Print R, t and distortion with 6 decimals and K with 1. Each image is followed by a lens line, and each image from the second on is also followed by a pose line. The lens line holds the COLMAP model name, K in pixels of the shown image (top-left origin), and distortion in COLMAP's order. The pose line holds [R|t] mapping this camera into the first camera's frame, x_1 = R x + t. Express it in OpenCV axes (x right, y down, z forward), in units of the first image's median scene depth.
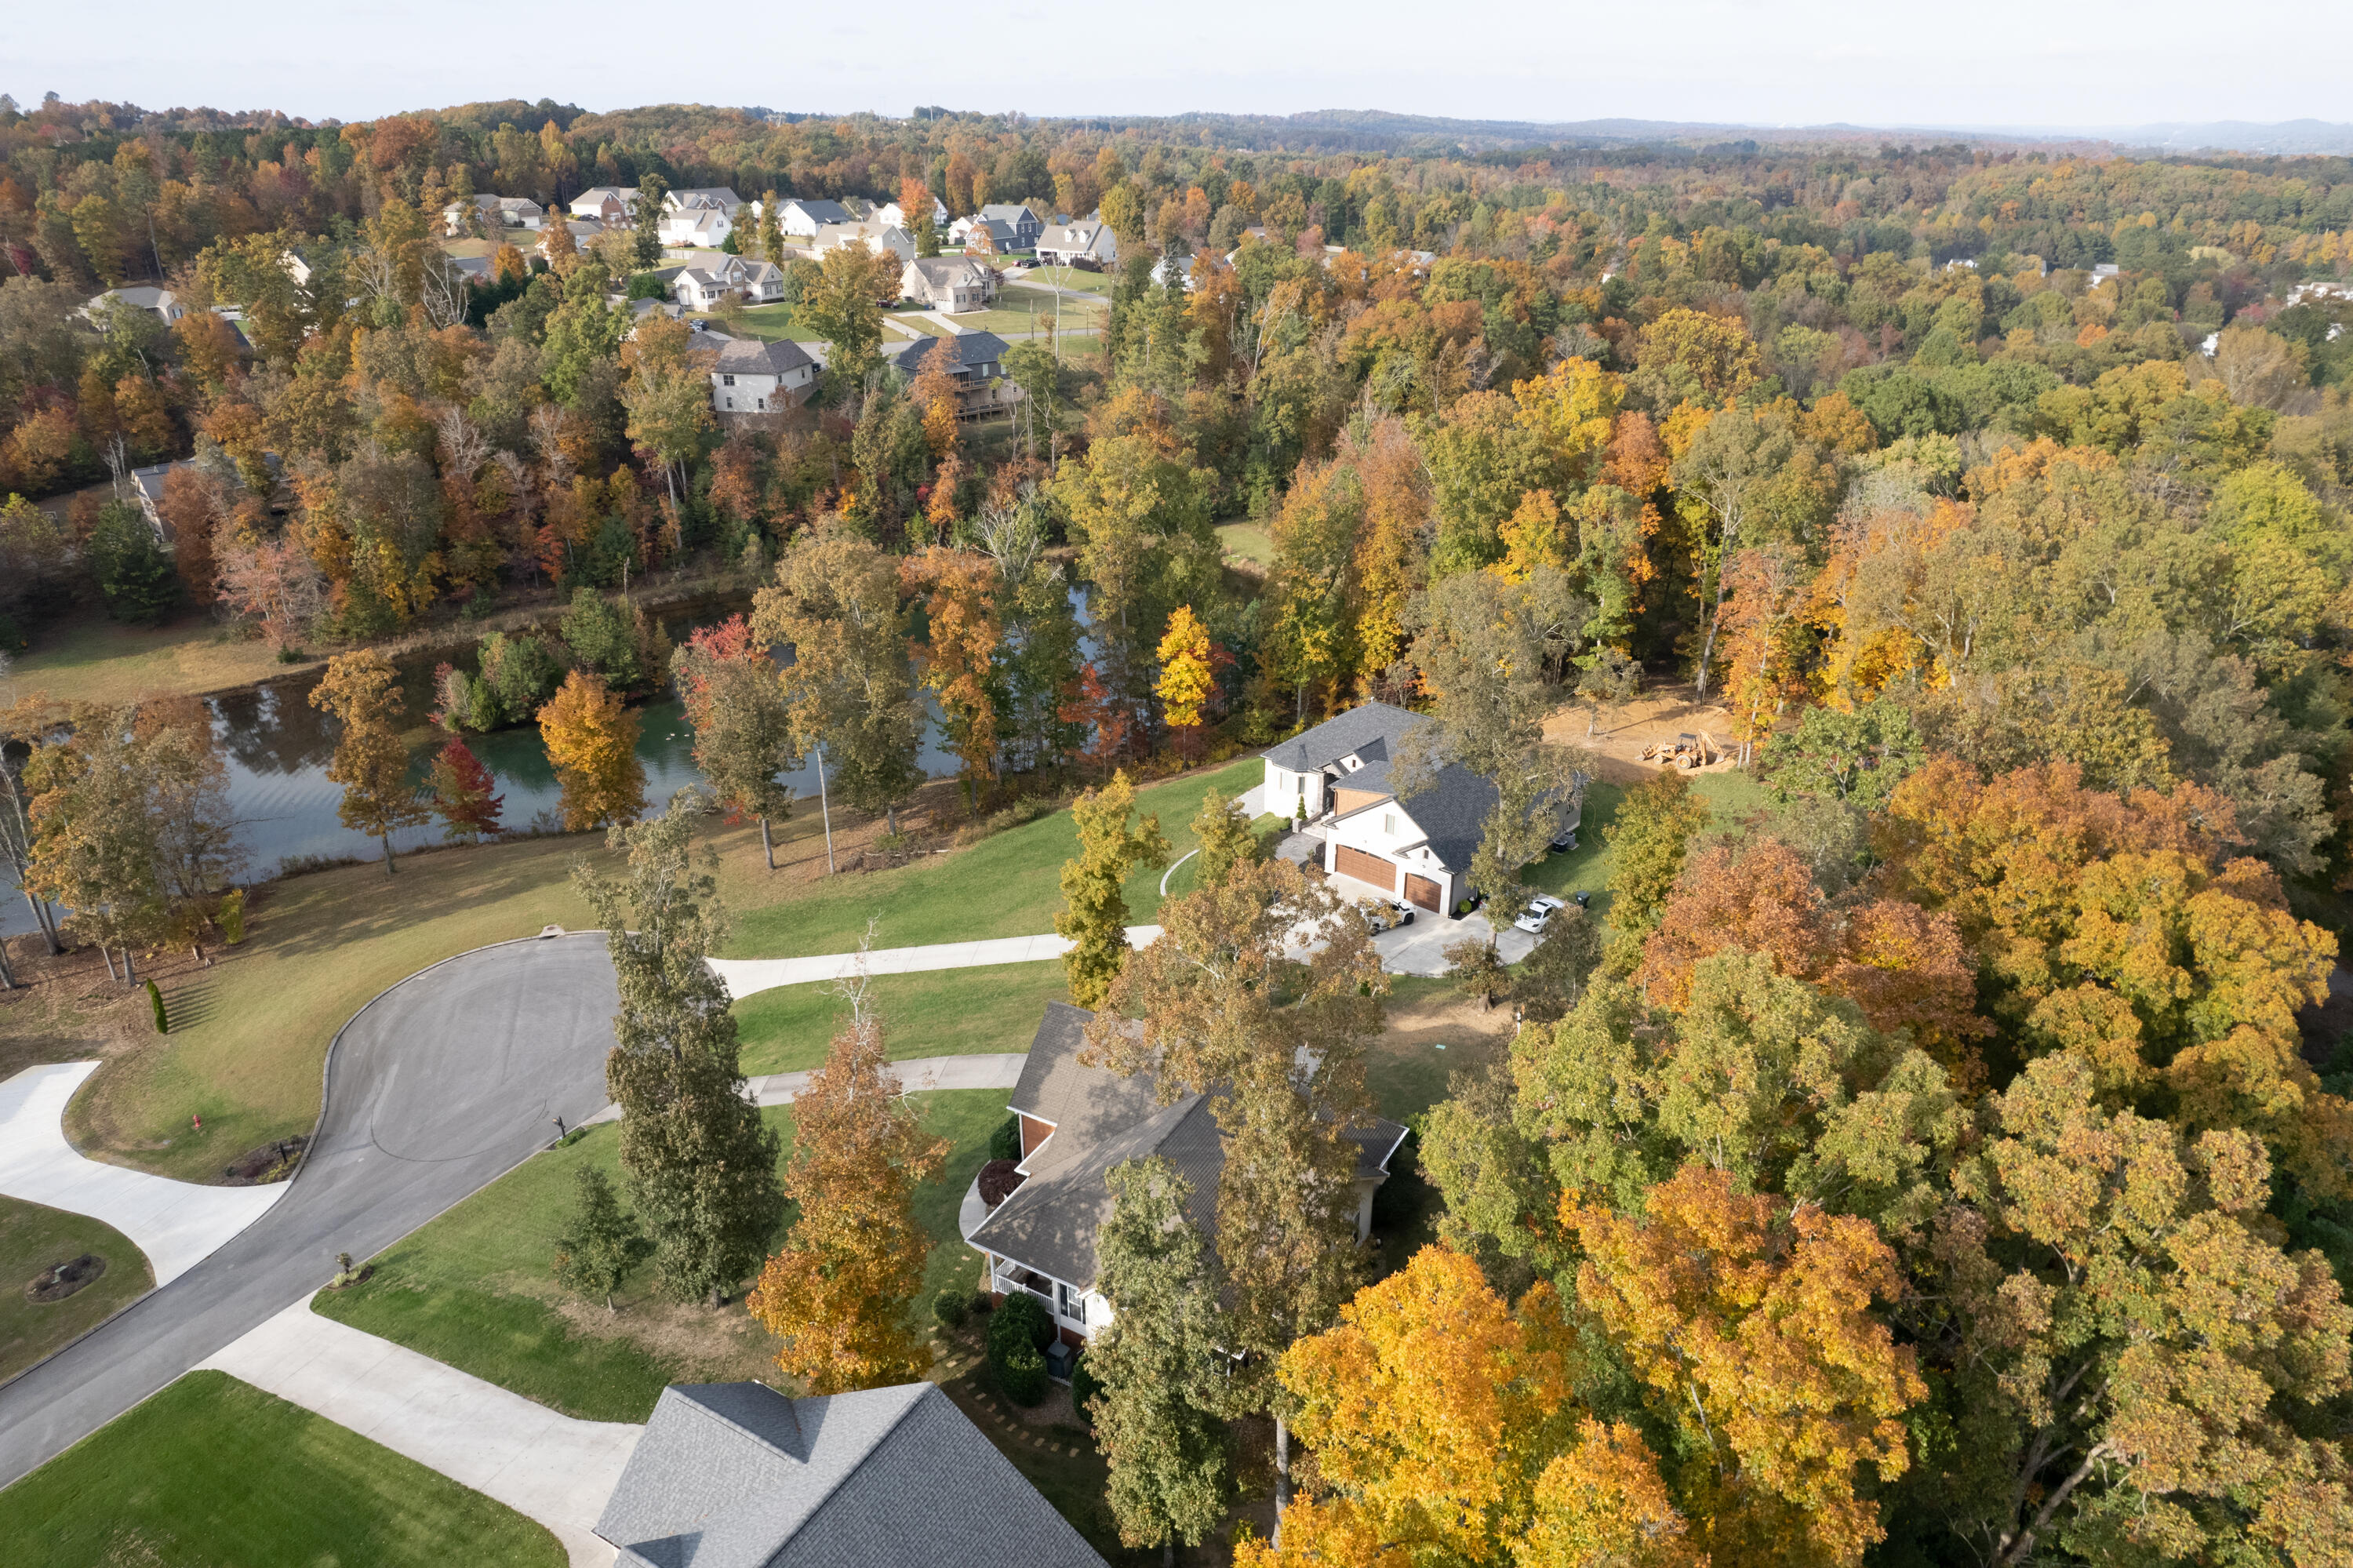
lens RADIAL K [[1510.3, 0, 1180.4], [0, 1510.3, 770.4], [0, 0, 1]] dist [-0.086005, 0.081326]
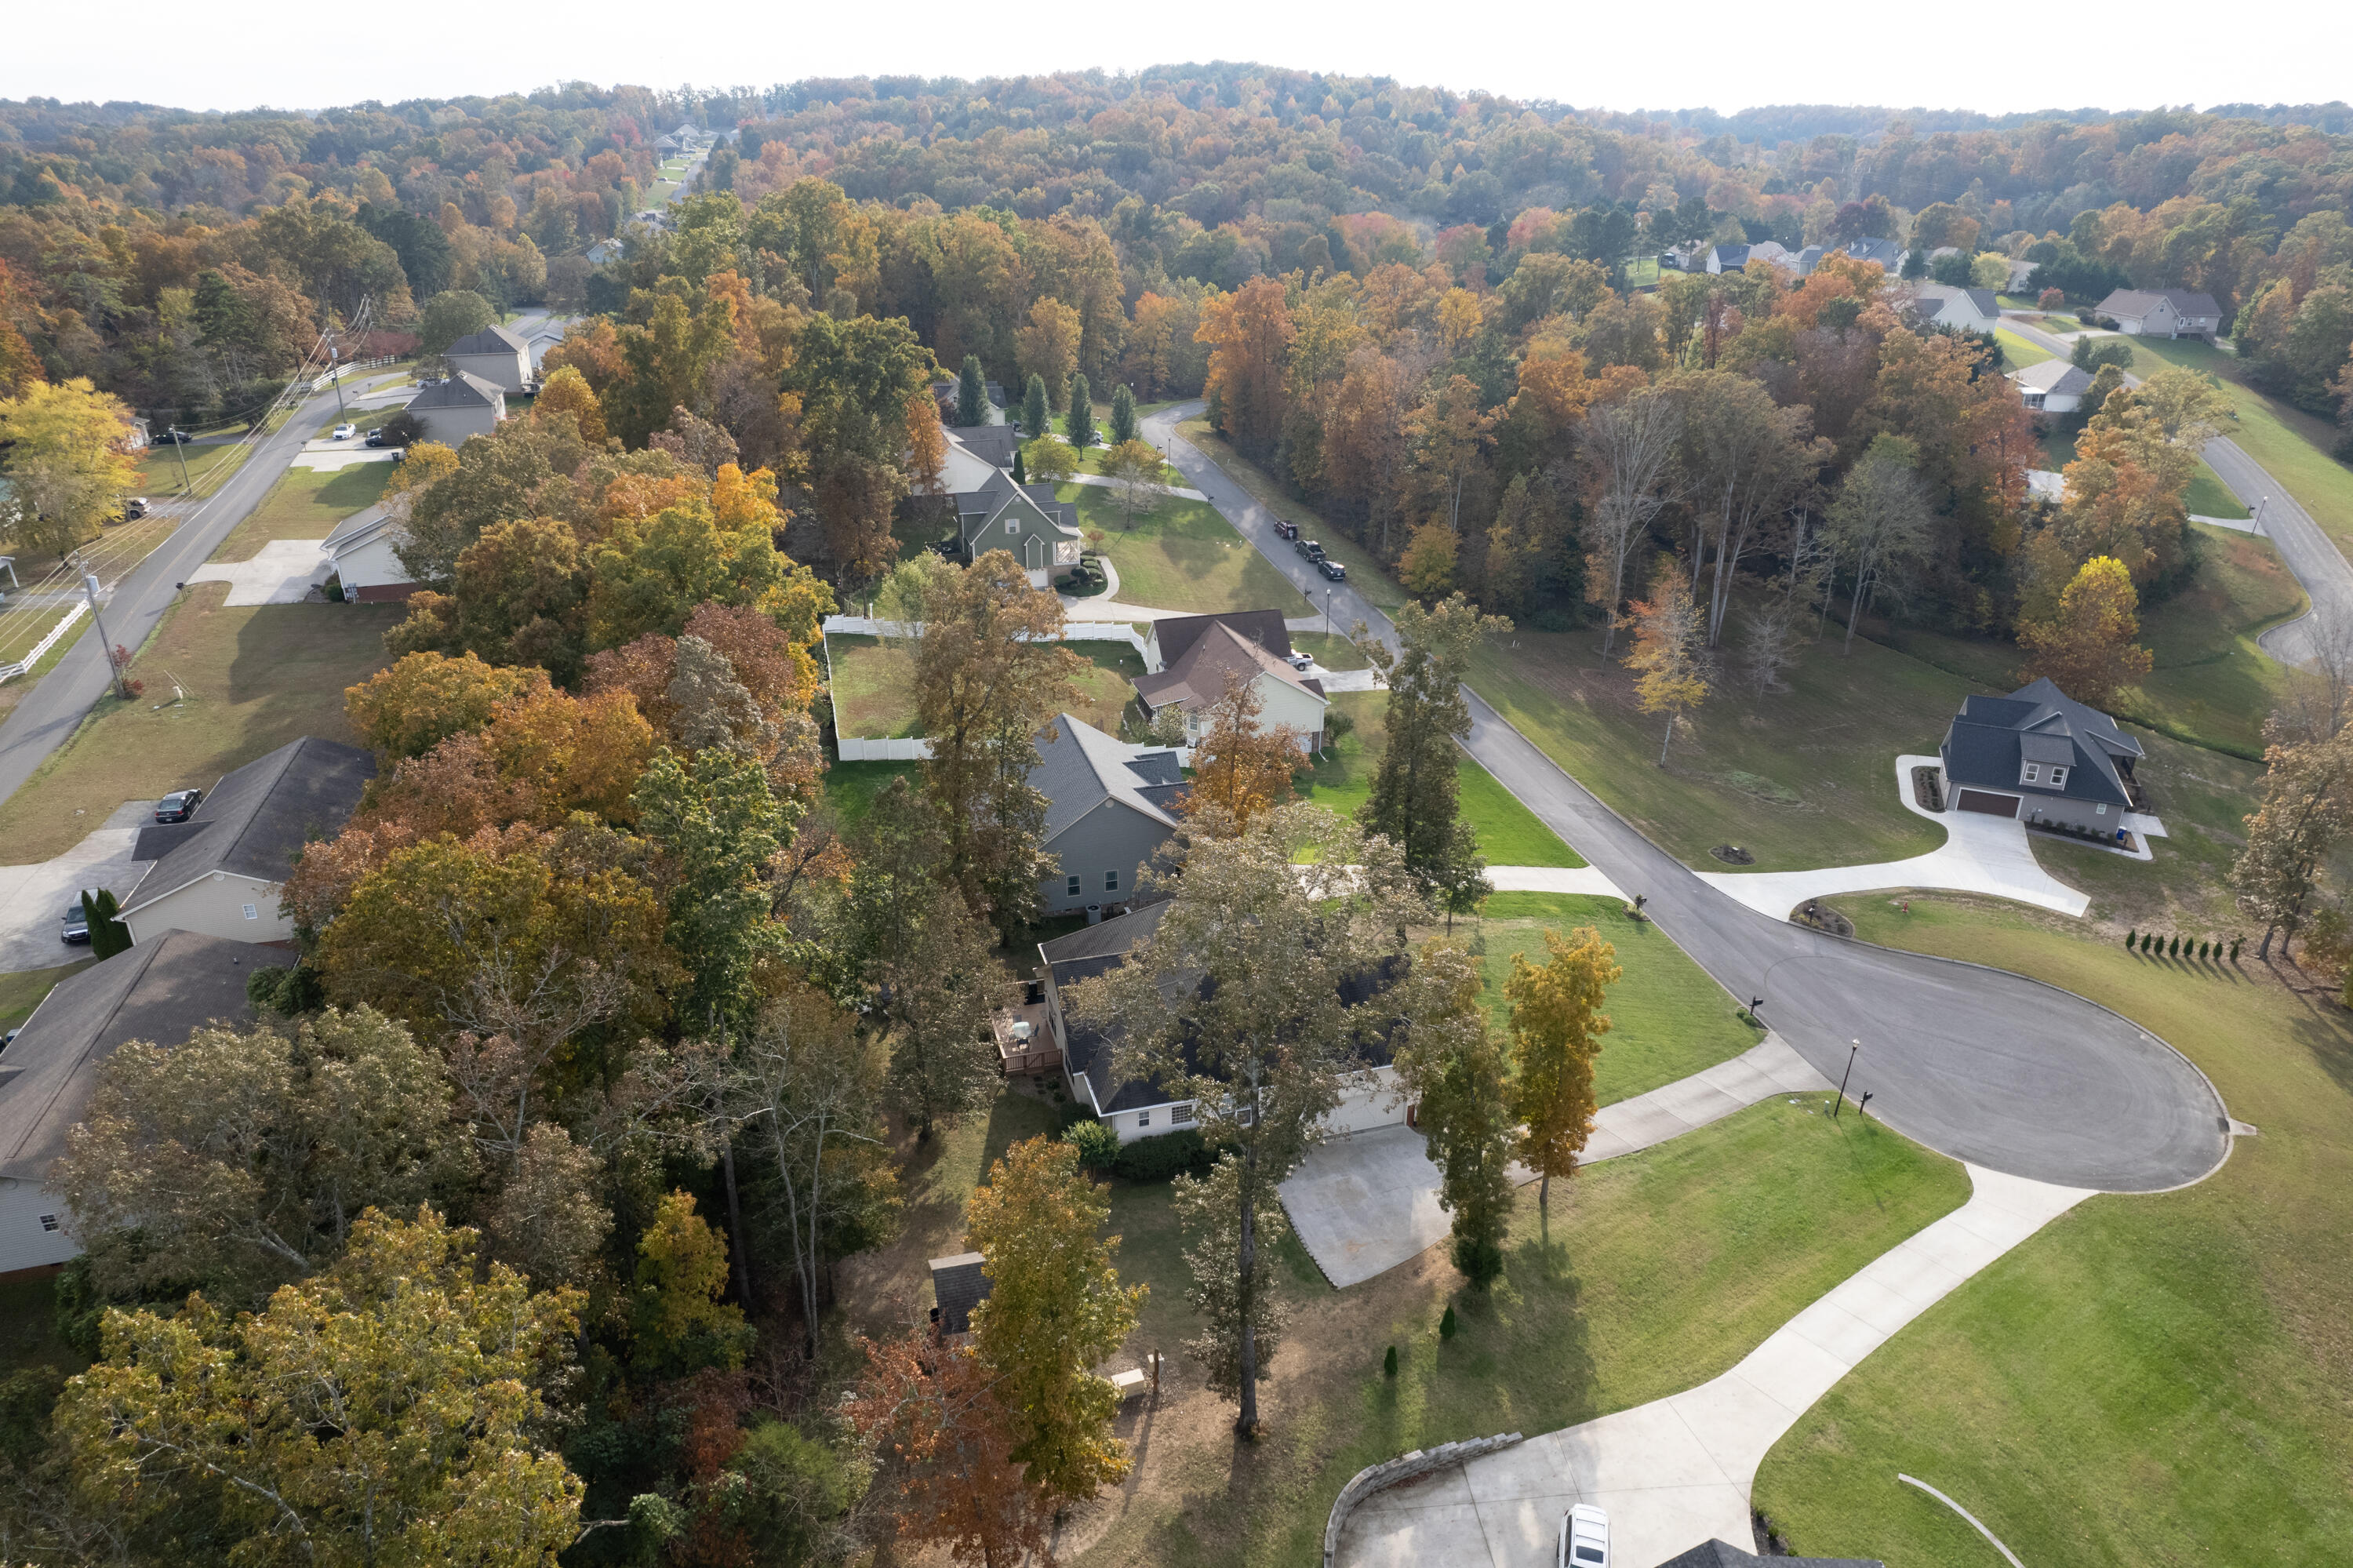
lens RADIAL K [[1505.5, 0, 1178.6], [0, 1505.5, 776.3], [0, 0, 1]] dist [-0.090361, 0.084492]
pose [[-0.701734, 0.288782, -0.651287, 0.359922], [-0.288171, 0.720992, 0.630181, -0.294901], [0.651557, 0.629902, -0.422726, 0.669339]]
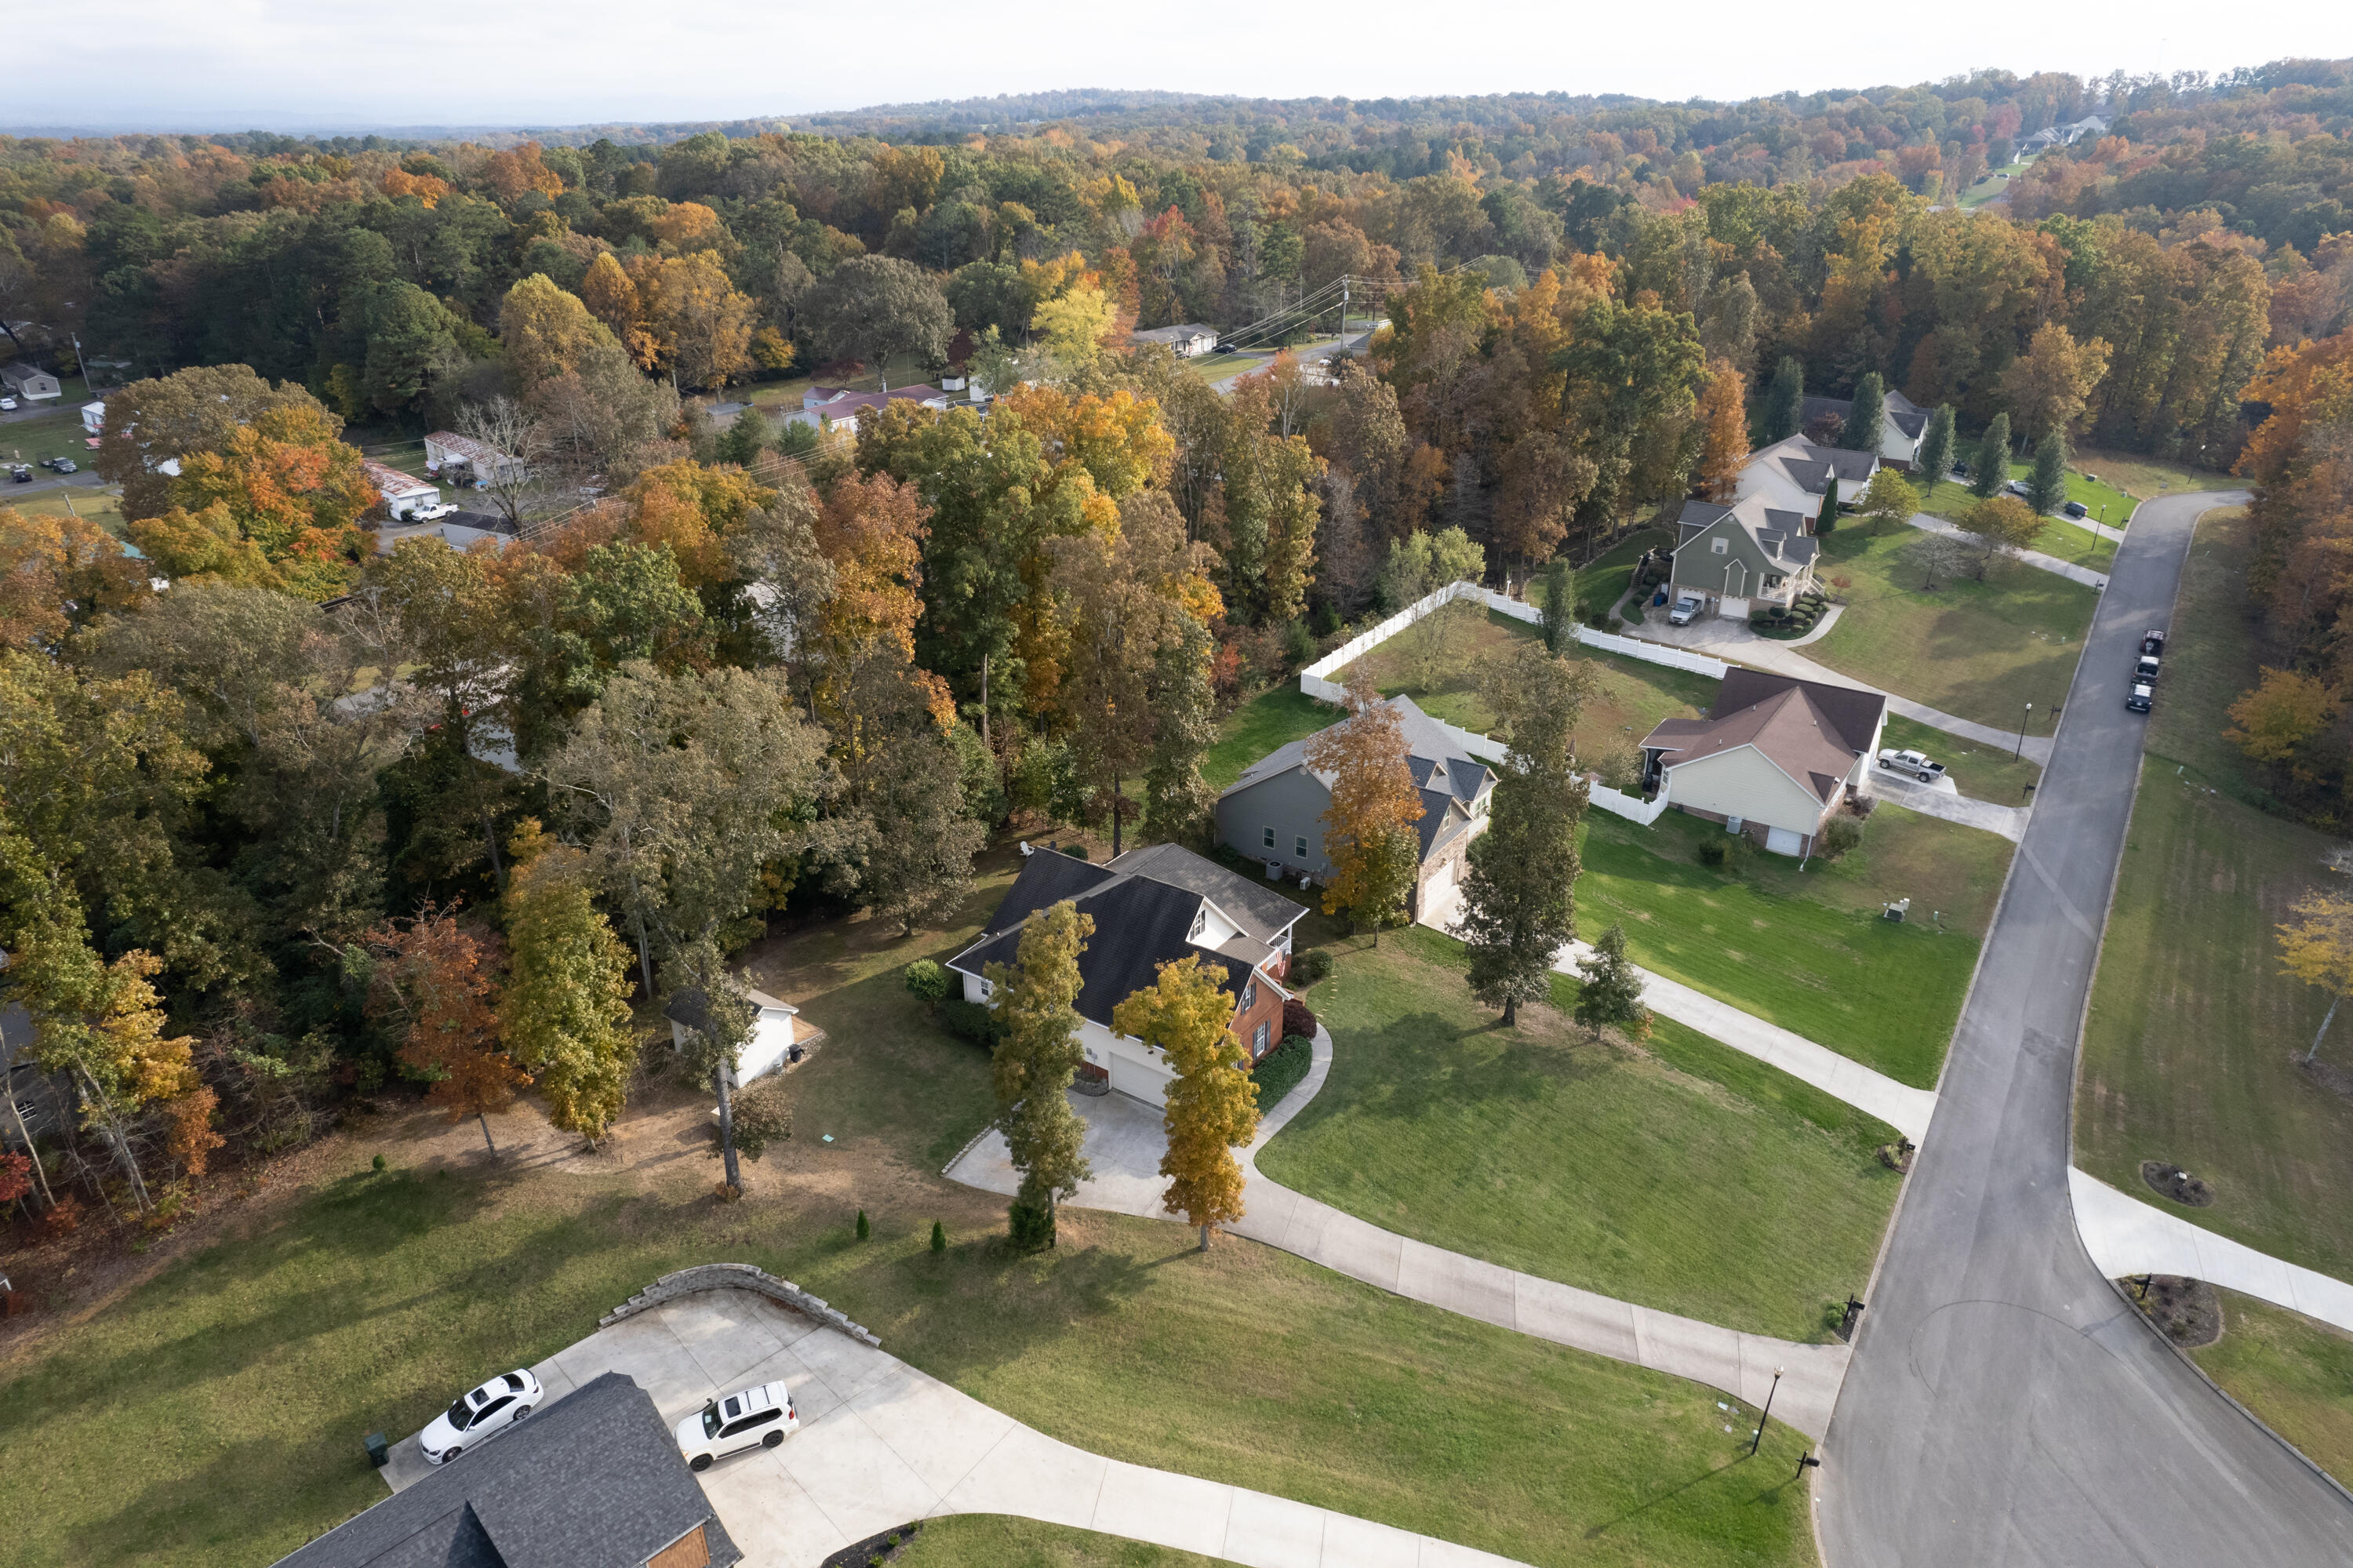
lens RADIAL K [[1510.3, 0, 1180.4], [0, 1510.3, 770.4], [0, 0, 1]] dist [-0.086005, 0.081326]
pose [[-0.996595, -0.031714, 0.076112, -0.058058], [0.035019, 0.672890, 0.738913, -0.367257], [-0.074649, 0.739063, -0.669488, 0.843178]]
